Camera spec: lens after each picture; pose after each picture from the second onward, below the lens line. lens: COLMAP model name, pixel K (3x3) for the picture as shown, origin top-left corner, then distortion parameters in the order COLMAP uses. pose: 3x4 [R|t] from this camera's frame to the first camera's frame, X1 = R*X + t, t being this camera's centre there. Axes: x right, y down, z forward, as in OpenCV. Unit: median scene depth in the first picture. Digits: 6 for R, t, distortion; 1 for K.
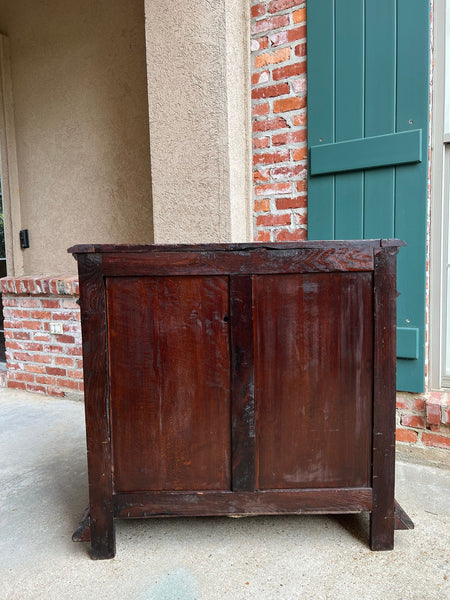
lens RADIAL K [[450.9, 0, 225.0], [0, 450.9, 300.0], [0, 0, 1]] dist [0.045021, -0.057879]
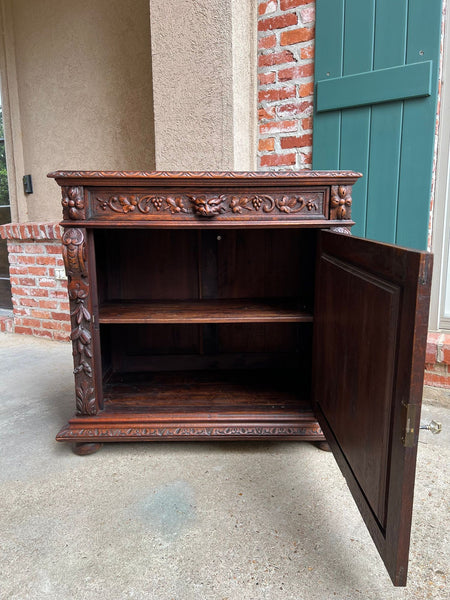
lens RADIAL K [[452.9, 0, 228.0], [0, 452.9, 304.2], [0, 0, 1]] dist [0.044184, -0.058623]
pose [[0.999811, 0.015736, -0.011457, 0.015278], [-0.014748, 0.996550, 0.081679, 0.056166], [0.012703, -0.081495, 0.996593, -0.012246]]
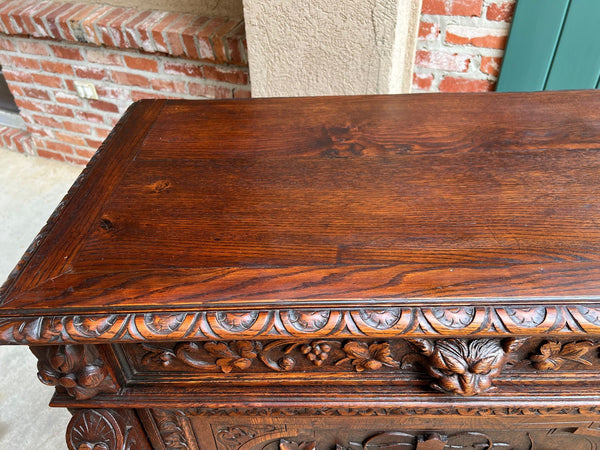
lens RADIAL K [[457.9, 0, 302.4], [0, 457.9, 227.2], [0, 0, 1]] dist [0.037345, -0.052101]
pose [[0.995890, -0.060198, 0.067669, -0.139902], [0.012211, 0.829569, 0.558271, -0.209518], [-0.089743, -0.555150, 0.826894, 0.368112]]
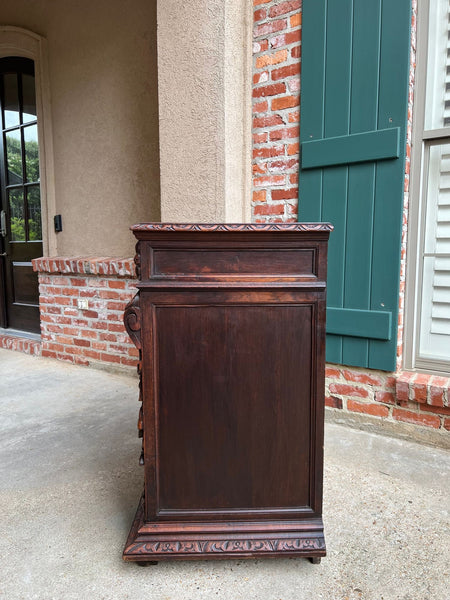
lens RADIAL K [[453.2, 0, 225.3], [0, 453.2, 300.9], [0, 0, 1]] dist [0.046560, -0.062727]
pose [[0.994575, 0.033343, -0.098532, 0.118260], [-0.030482, 0.999073, 0.030402, 0.012973], [0.099454, -0.027233, 0.994669, -0.107387]]
